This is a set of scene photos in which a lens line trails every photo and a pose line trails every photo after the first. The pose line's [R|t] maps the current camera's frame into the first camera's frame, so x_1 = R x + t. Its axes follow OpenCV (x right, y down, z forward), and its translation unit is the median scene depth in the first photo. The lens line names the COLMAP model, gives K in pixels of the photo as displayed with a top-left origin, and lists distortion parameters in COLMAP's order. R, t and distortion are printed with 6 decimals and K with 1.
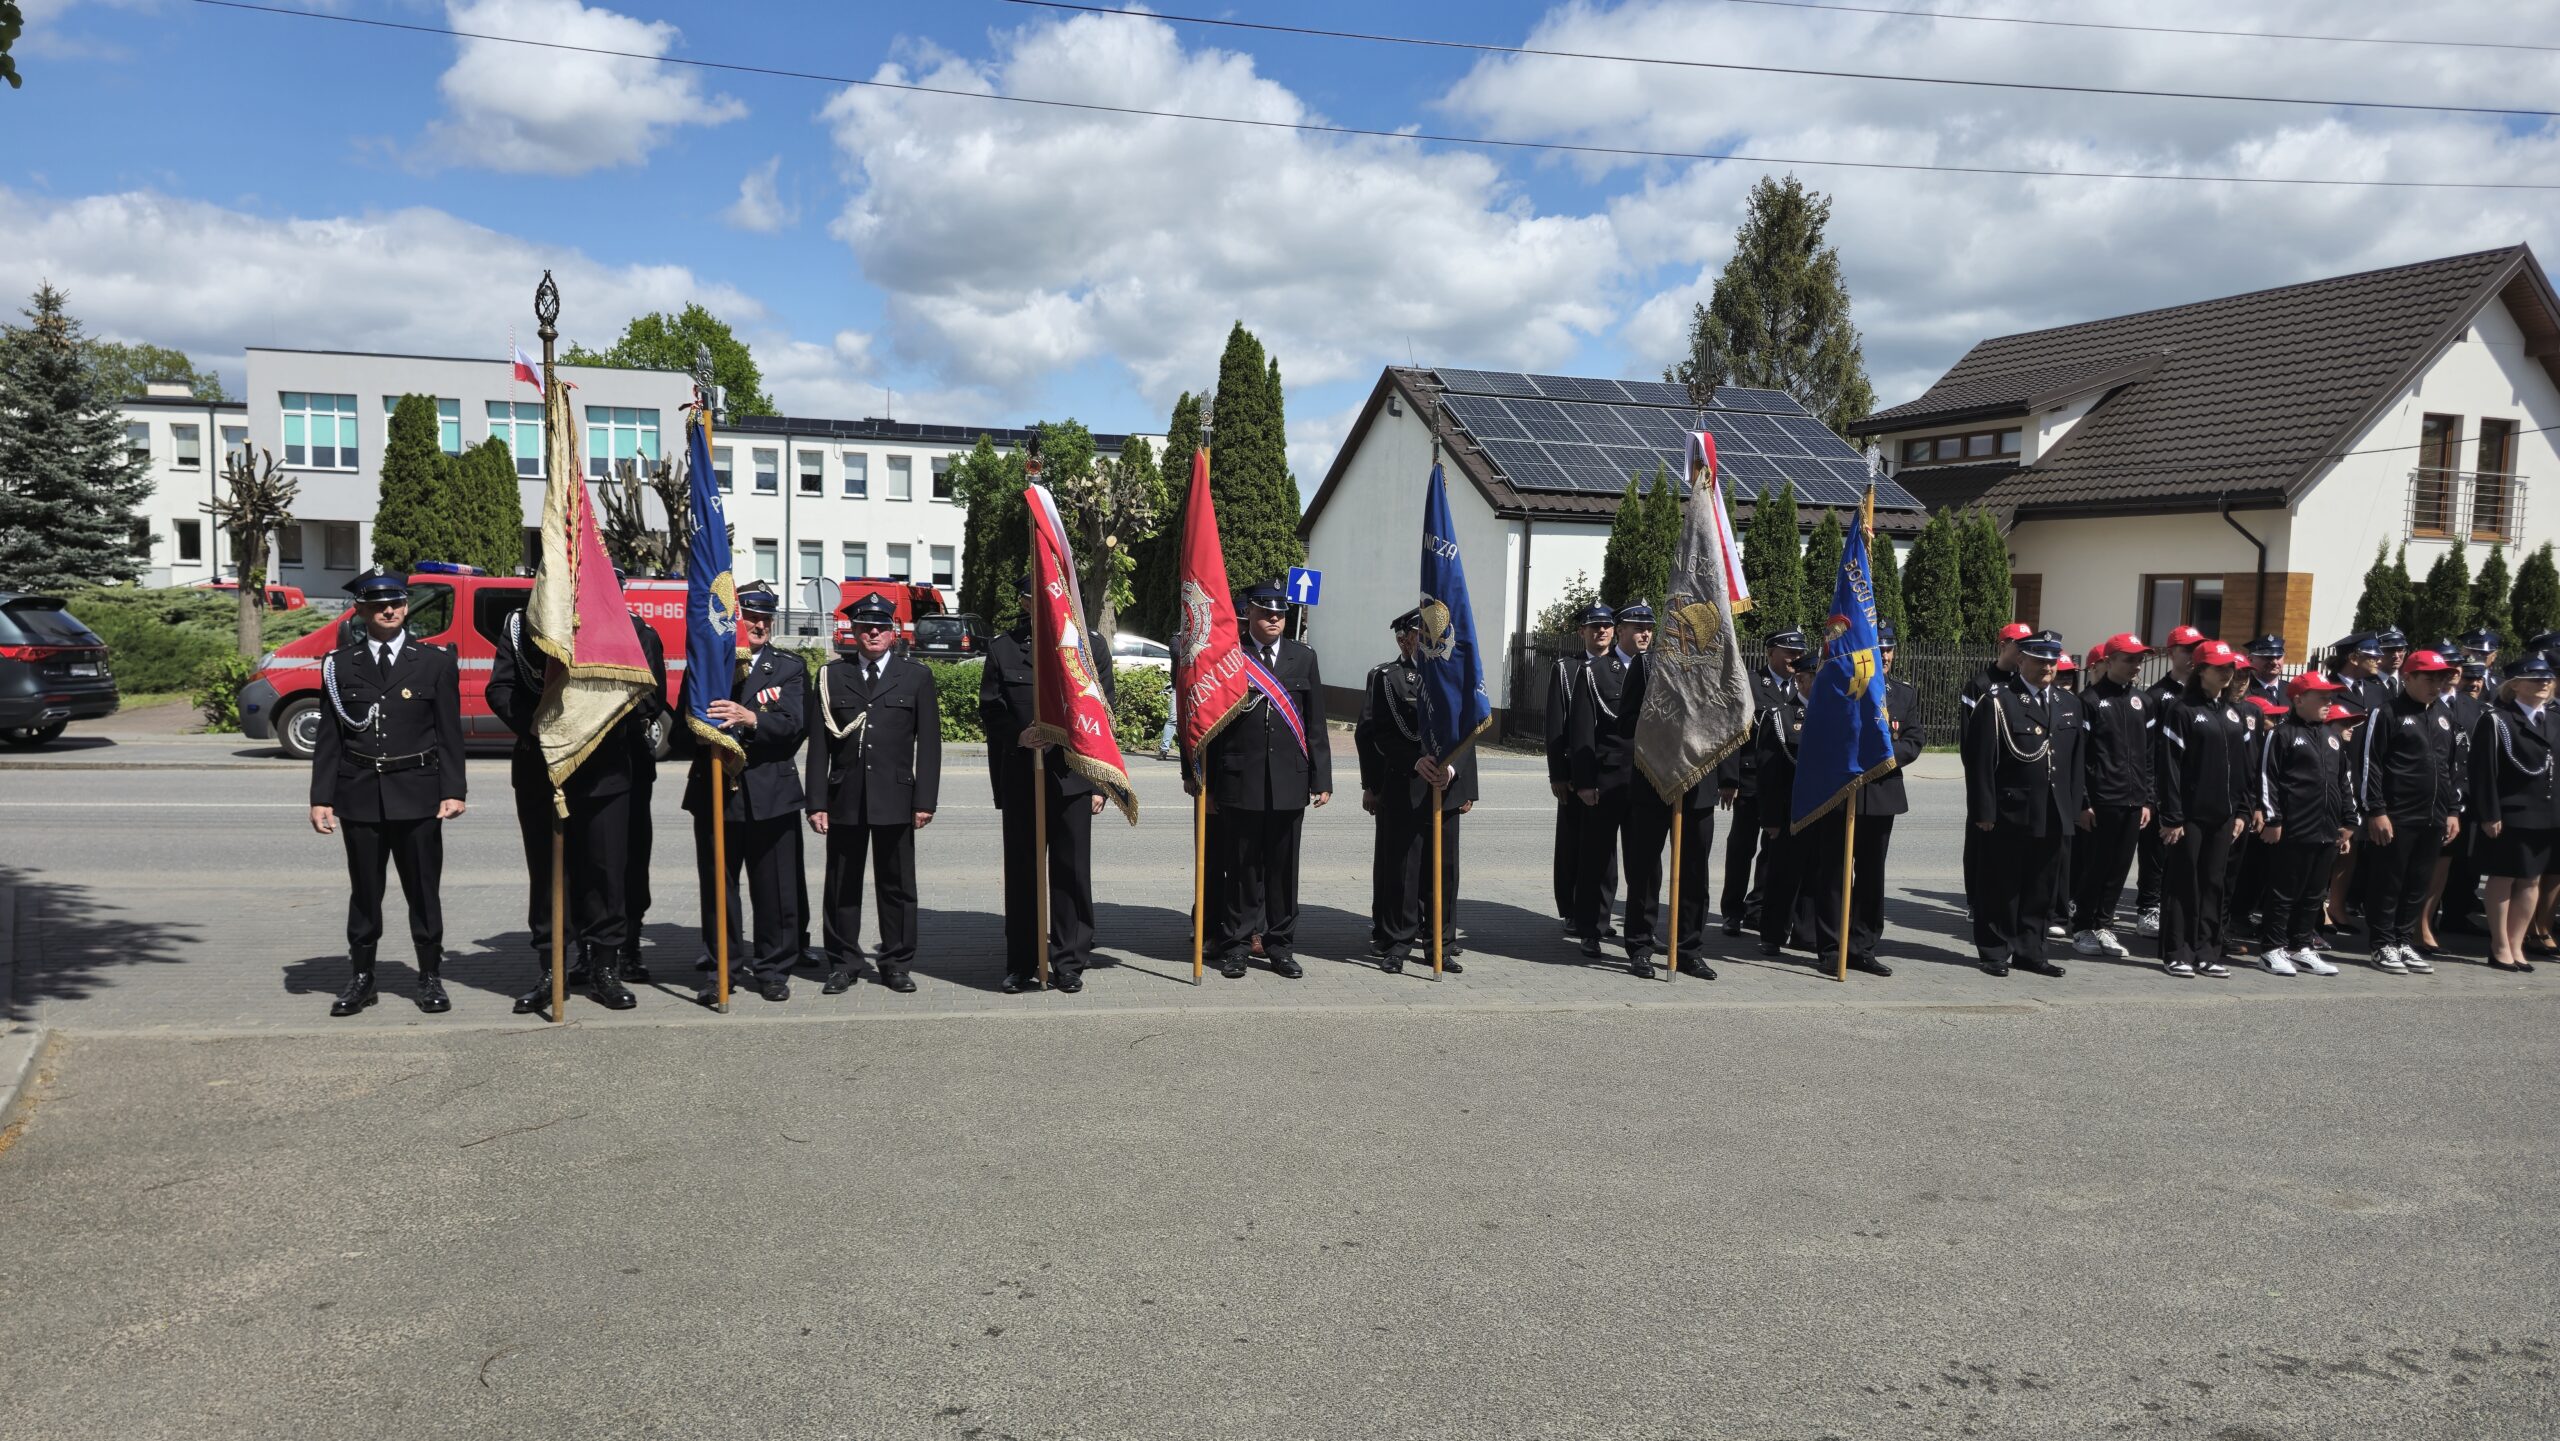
lens RADIAL K [[1695.9, 0, 1288.4], [0, 1695.9, 728.3], [0, 0, 1]] dist [0.090770, -0.084187]
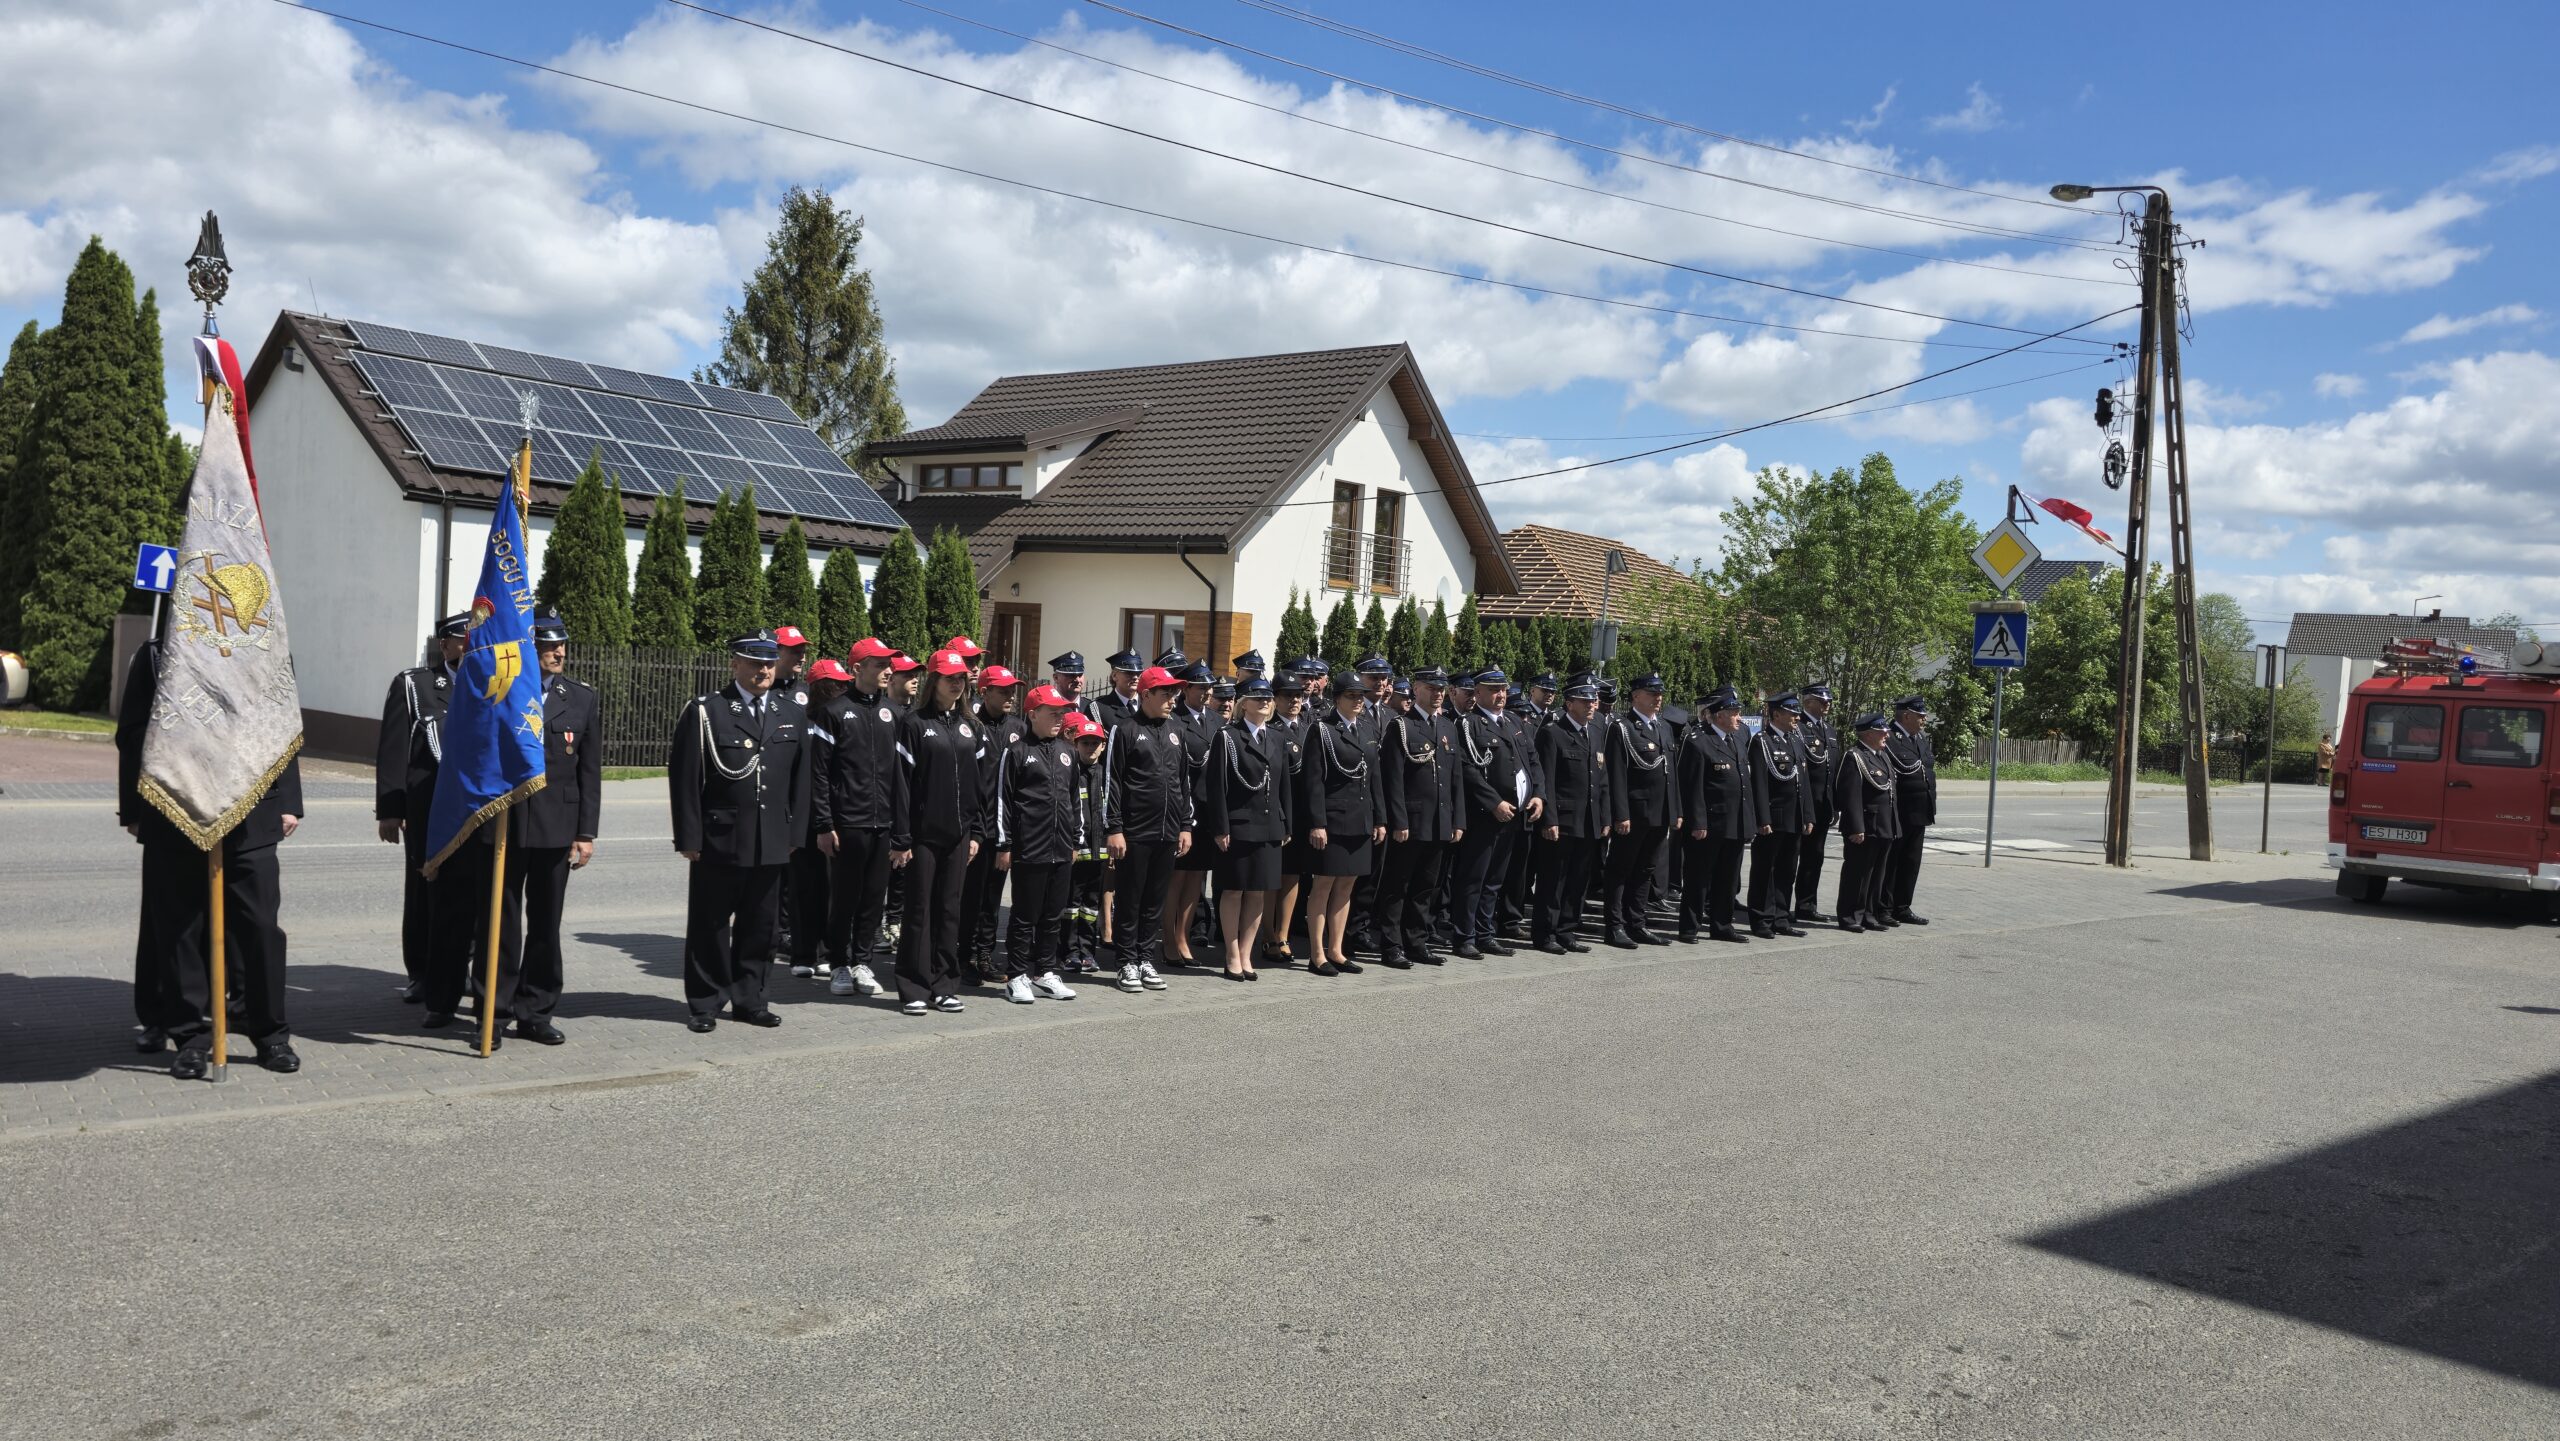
lens RADIAL K [[1702.7, 0, 1291.9], [0, 1702.7, 717.5], [0, 0, 1]] dist [0.074476, -0.067855]
pose [[0.867789, 0.013620, 0.496746, 0.066220], [-0.003111, 0.999754, -0.021976, 0.001708], [-0.496923, 0.017525, 0.867618, 0.031323]]
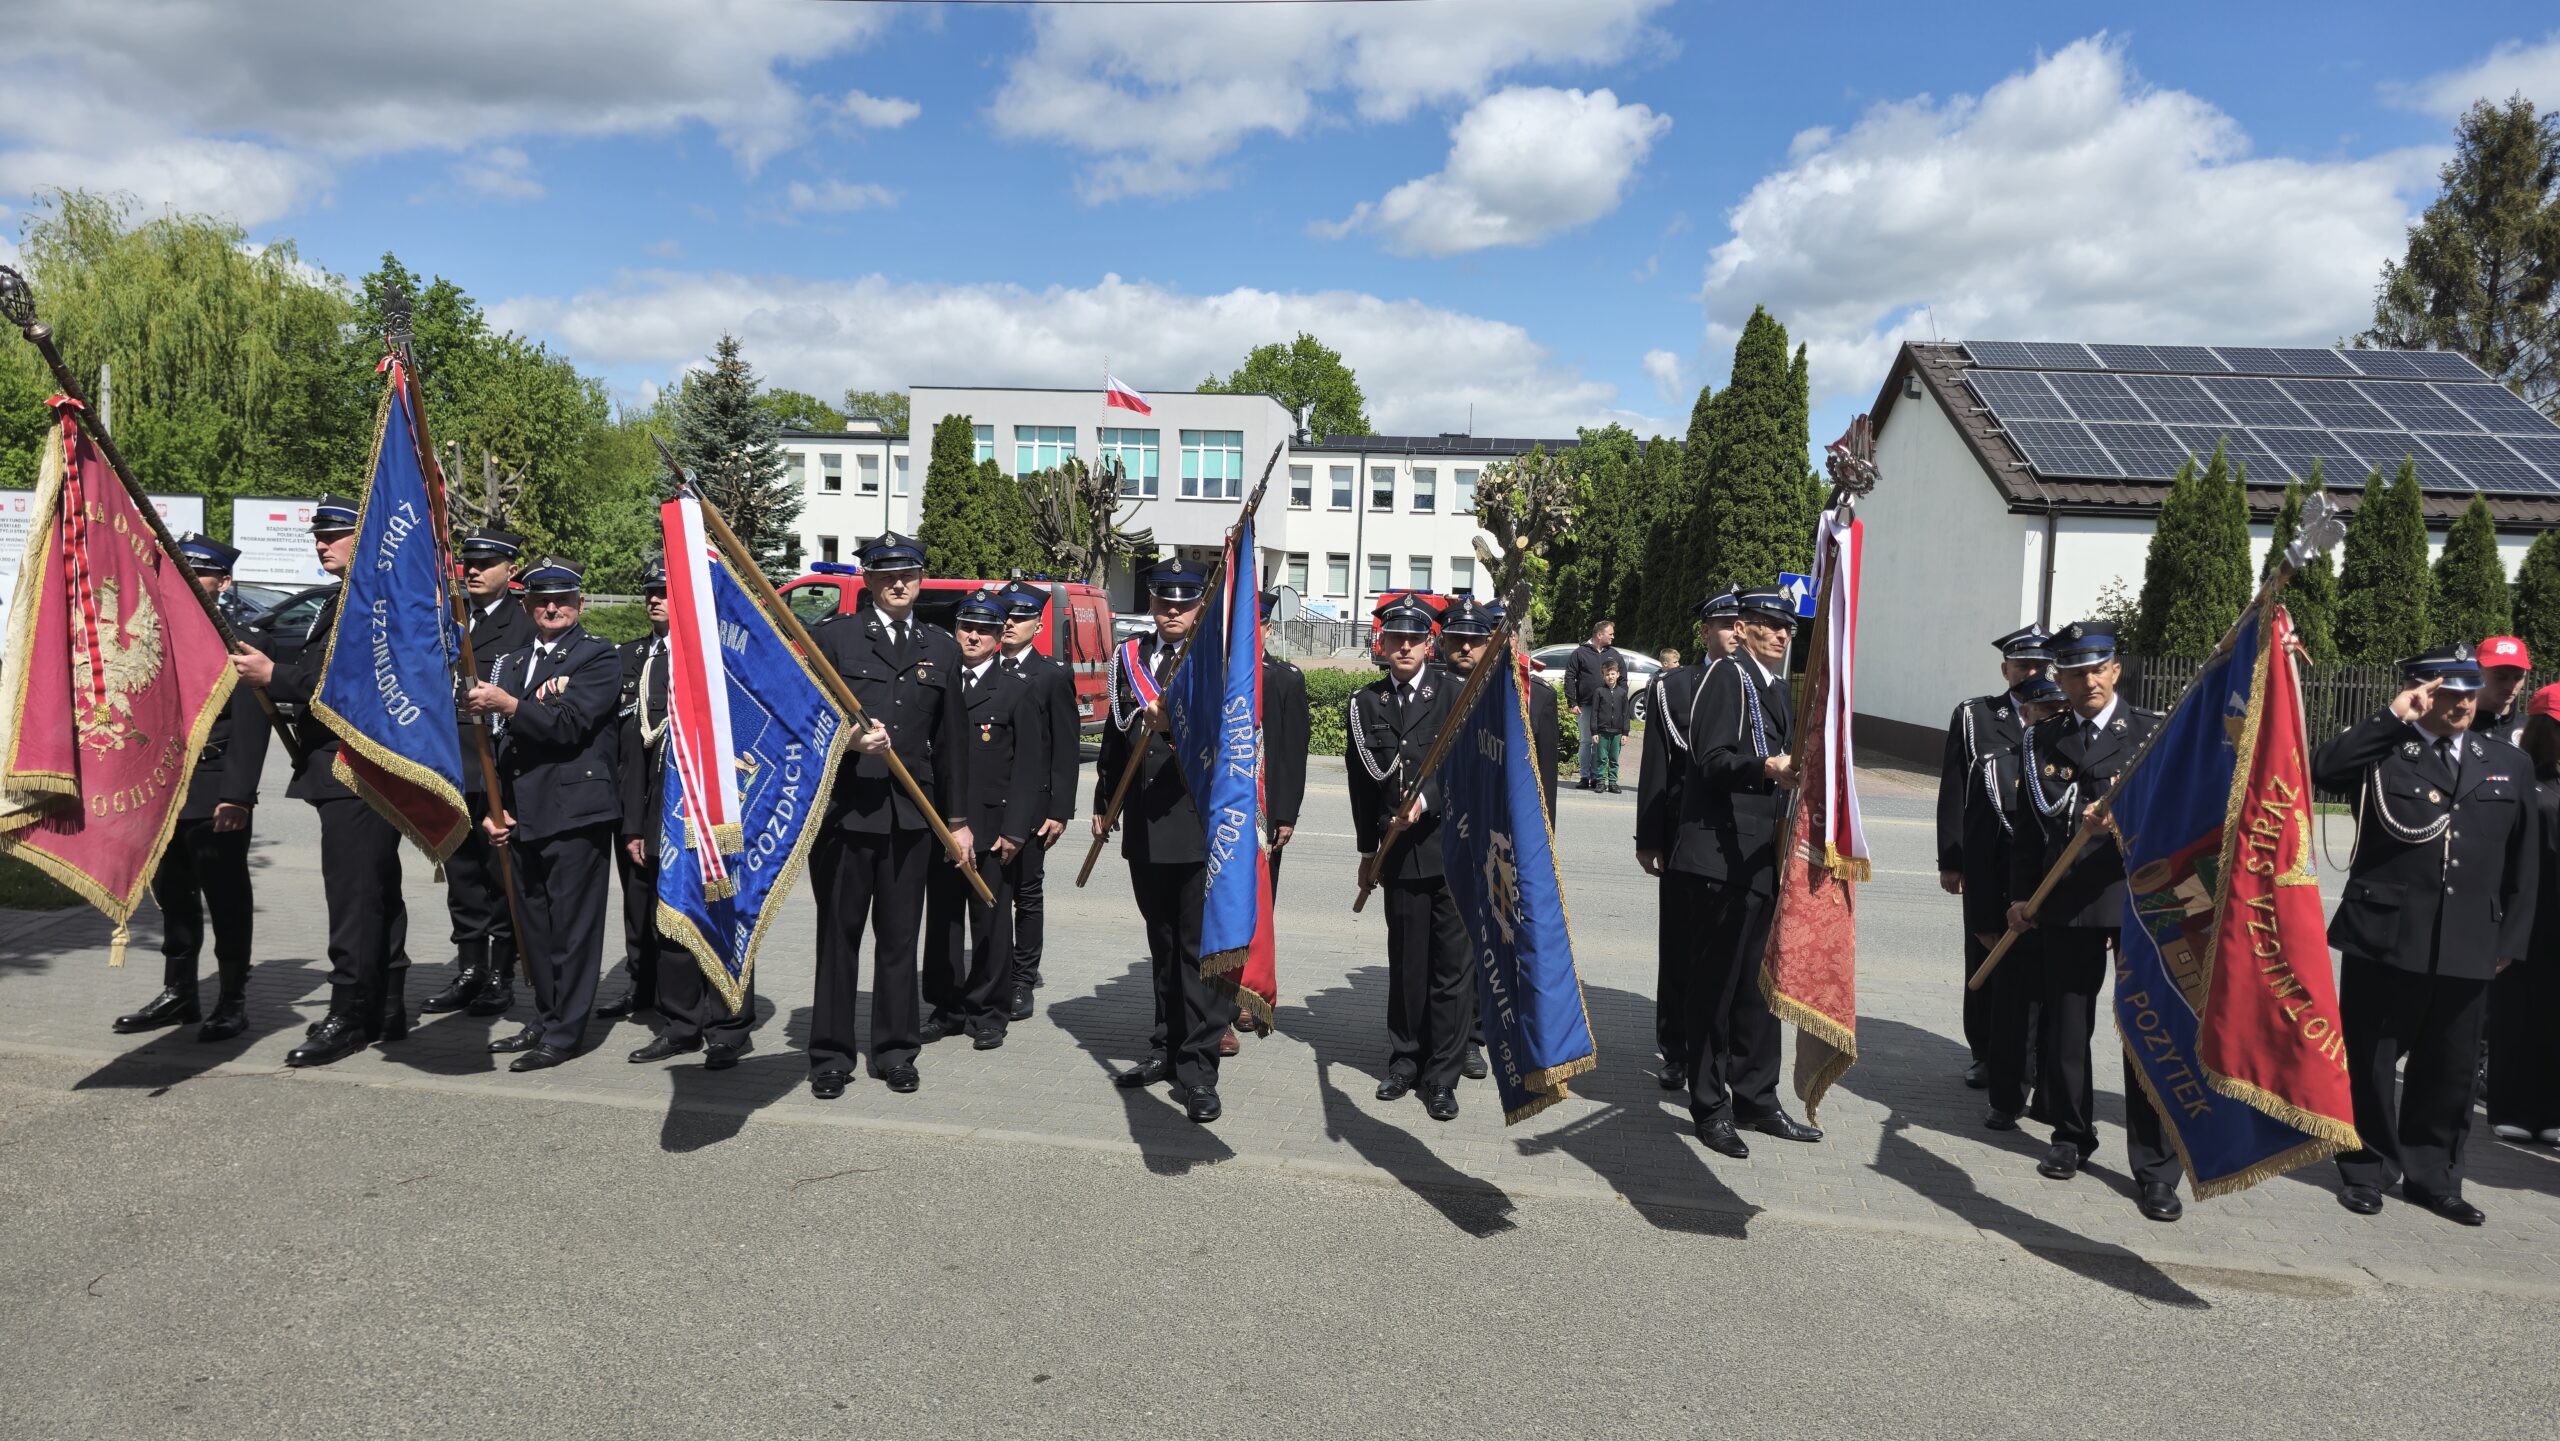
lens RADIAL K [[1702.7, 0, 1291.9], [0, 1702.7, 717.5], [0, 0, 1]] dist [0.074476, -0.067855]
pose [[0.937662, 0.032530, -0.346024, 0.073291], [-0.038185, 0.999225, -0.009536, -0.002608], [0.345445, 0.022154, 0.938177, 0.080074]]
